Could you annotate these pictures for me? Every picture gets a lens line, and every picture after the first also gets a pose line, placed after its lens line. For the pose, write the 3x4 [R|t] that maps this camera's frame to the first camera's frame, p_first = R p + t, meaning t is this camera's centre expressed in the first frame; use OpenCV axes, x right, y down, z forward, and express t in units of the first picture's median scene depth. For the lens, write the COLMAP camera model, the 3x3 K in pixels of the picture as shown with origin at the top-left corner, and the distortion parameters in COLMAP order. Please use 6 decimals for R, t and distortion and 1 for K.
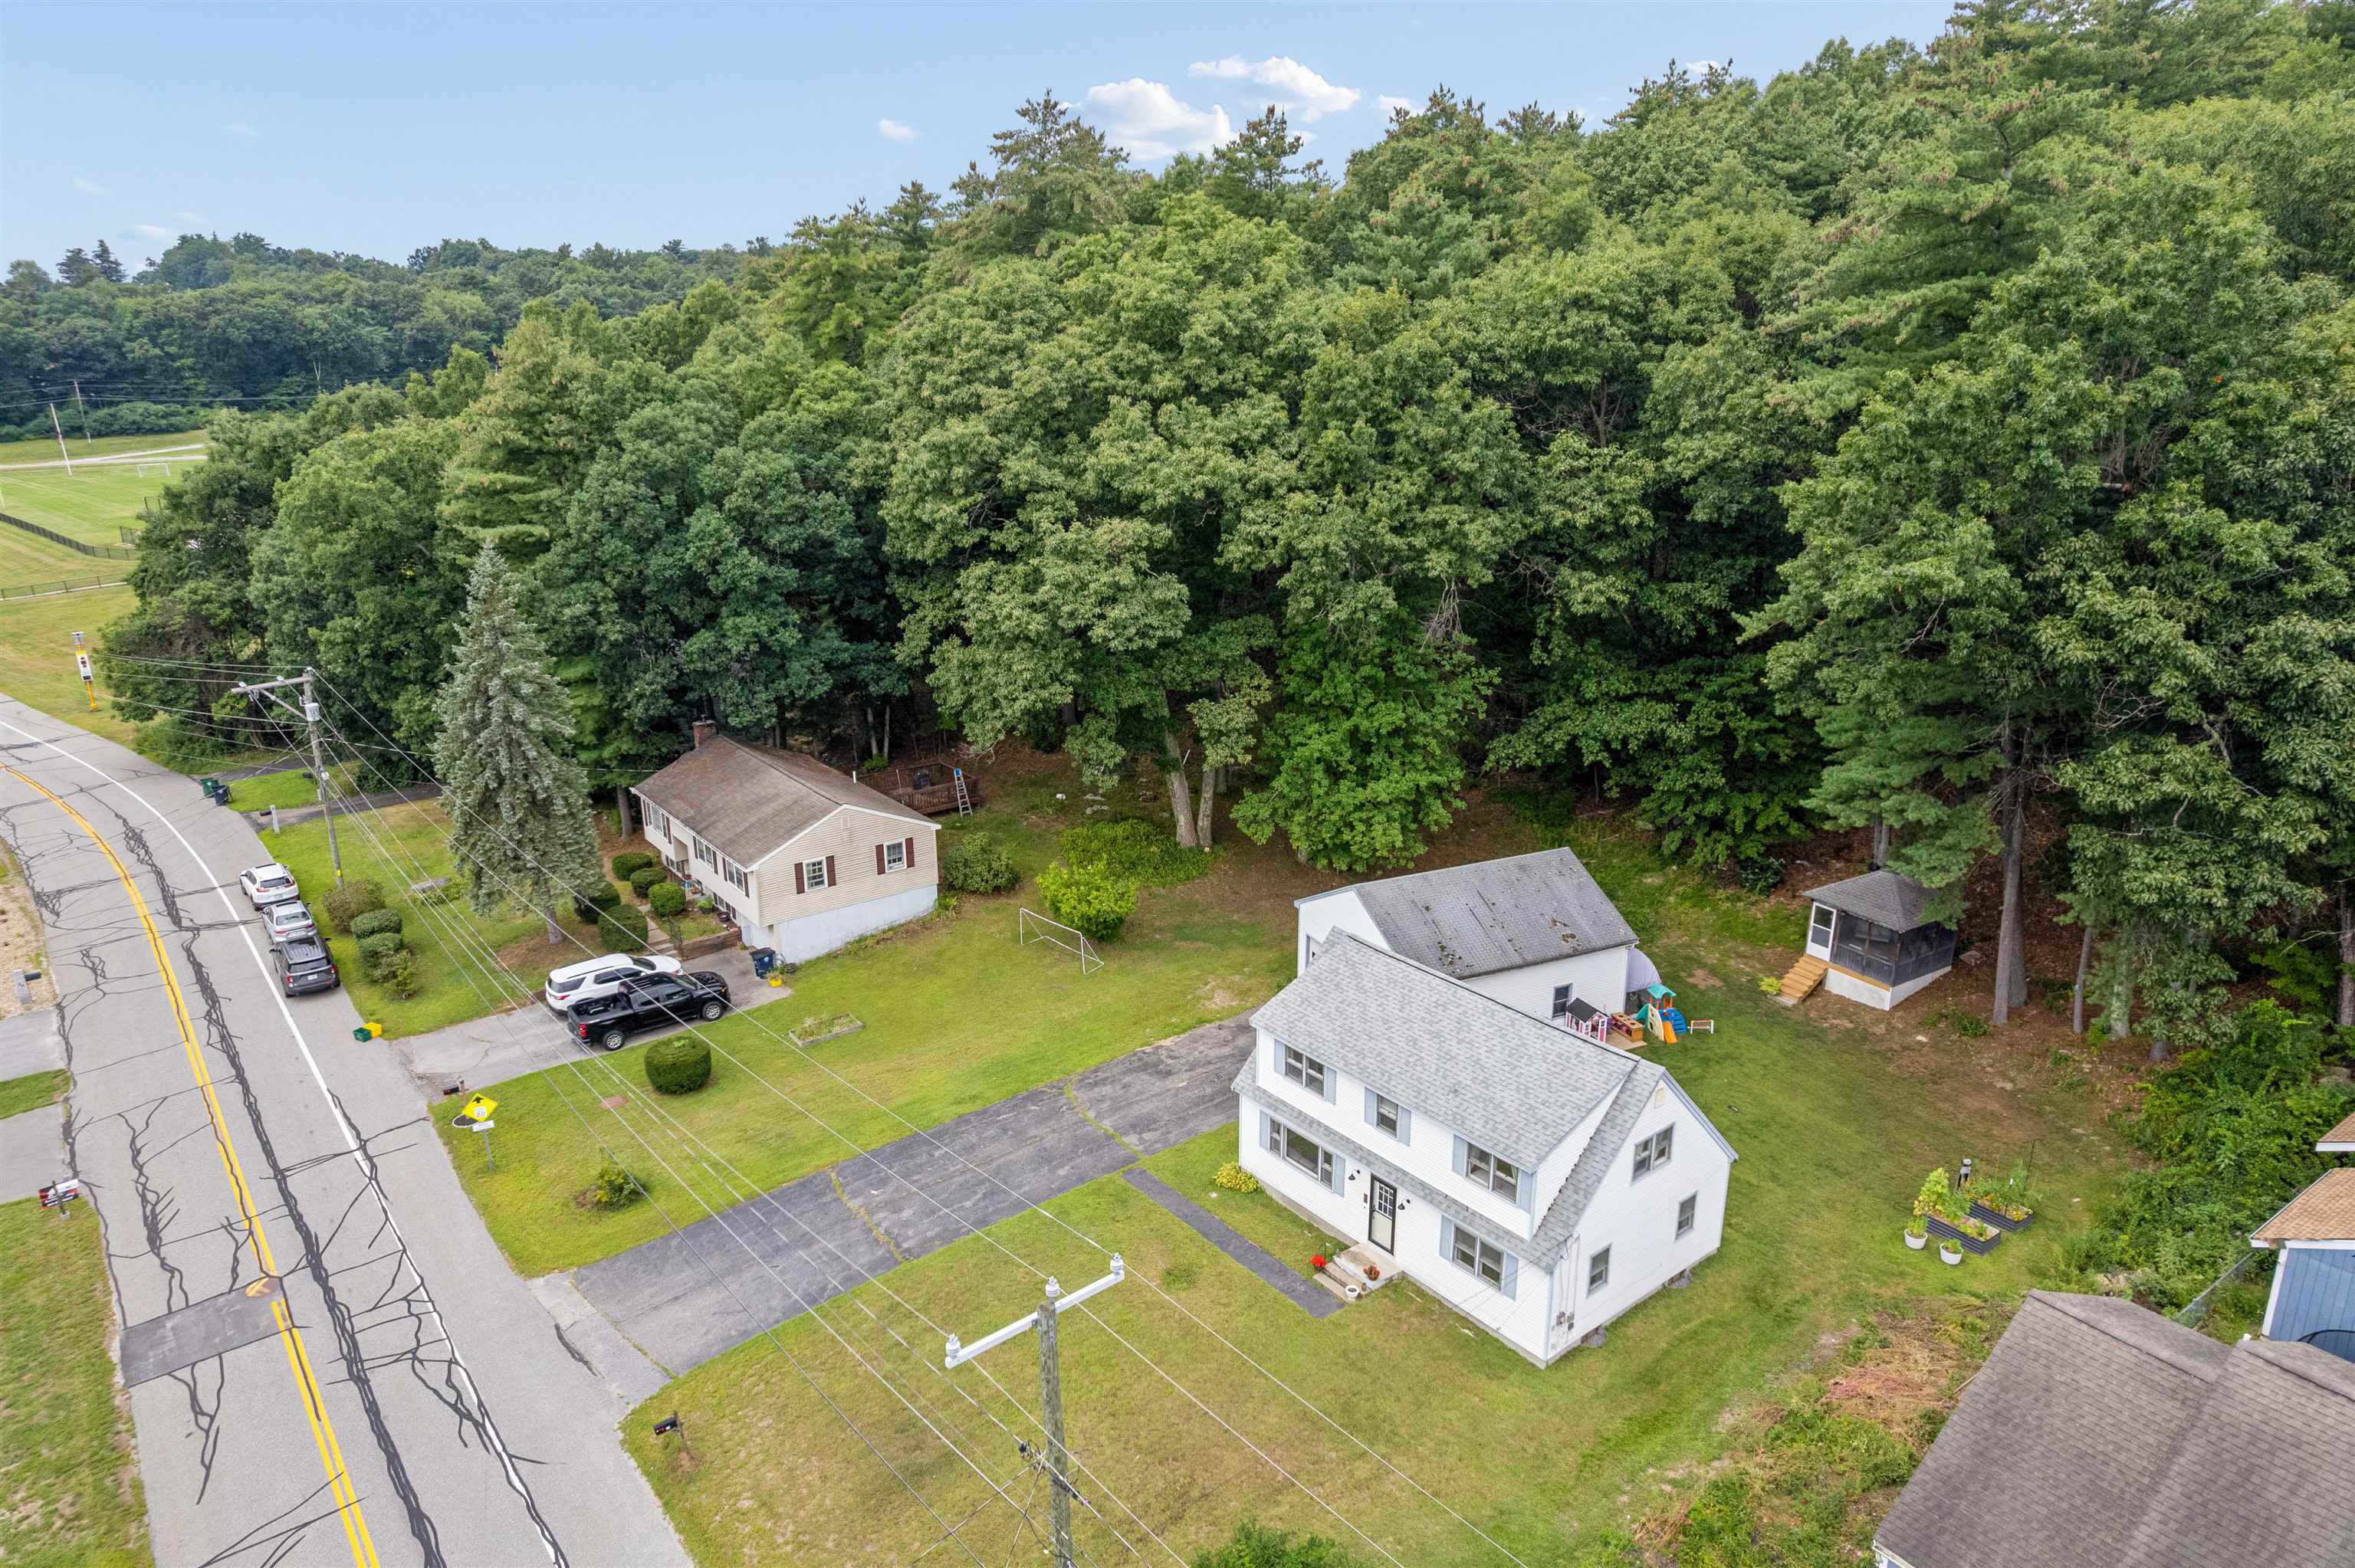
lens RADIAL K [[1485.7, 0, 1192.4], [0, 1485.7, 767.5], [0, 0, 1]] dist [-0.063063, 0.044313]
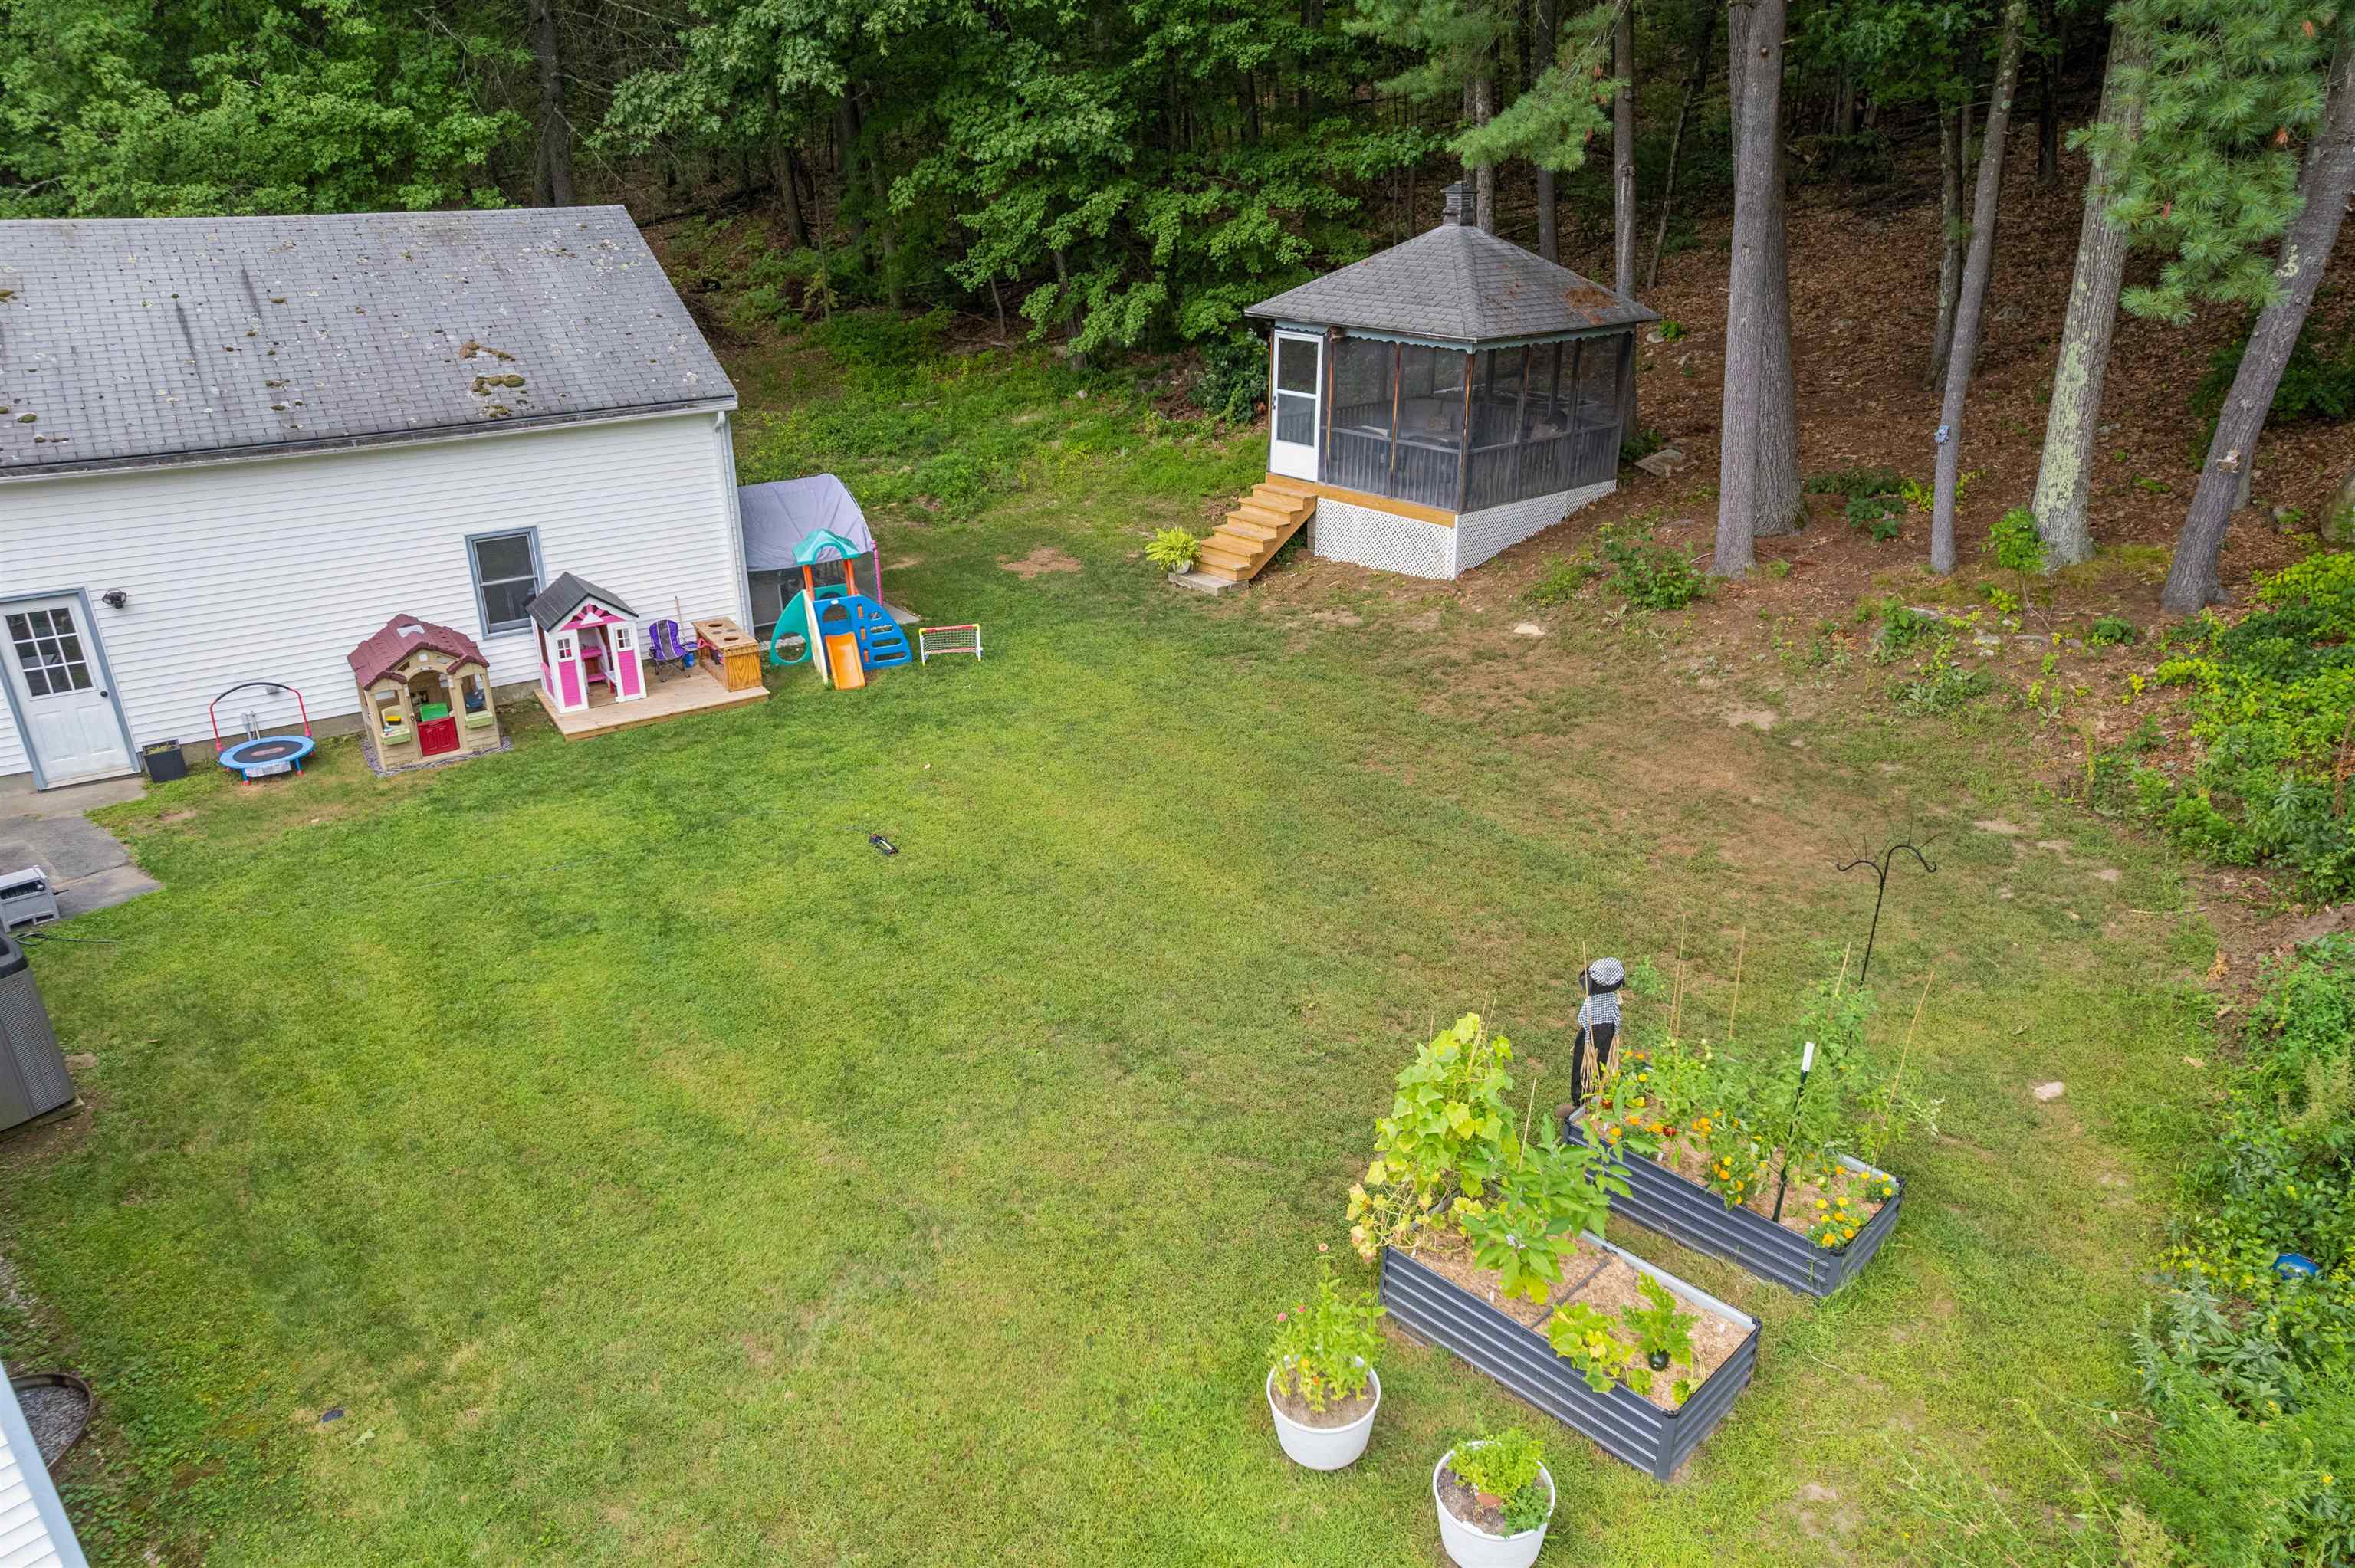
lens RADIAL K [[1485.7, 0, 1188.1], [0, 1485.7, 788.1], [0, 0, 1]] dist [-0.063063, 0.044313]
pose [[0.986480, -0.065183, 0.150363, 0.348041], [0.046628, 0.991213, 0.123783, 0.169586], [-0.157111, -0.115099, 0.980851, 0.634451]]
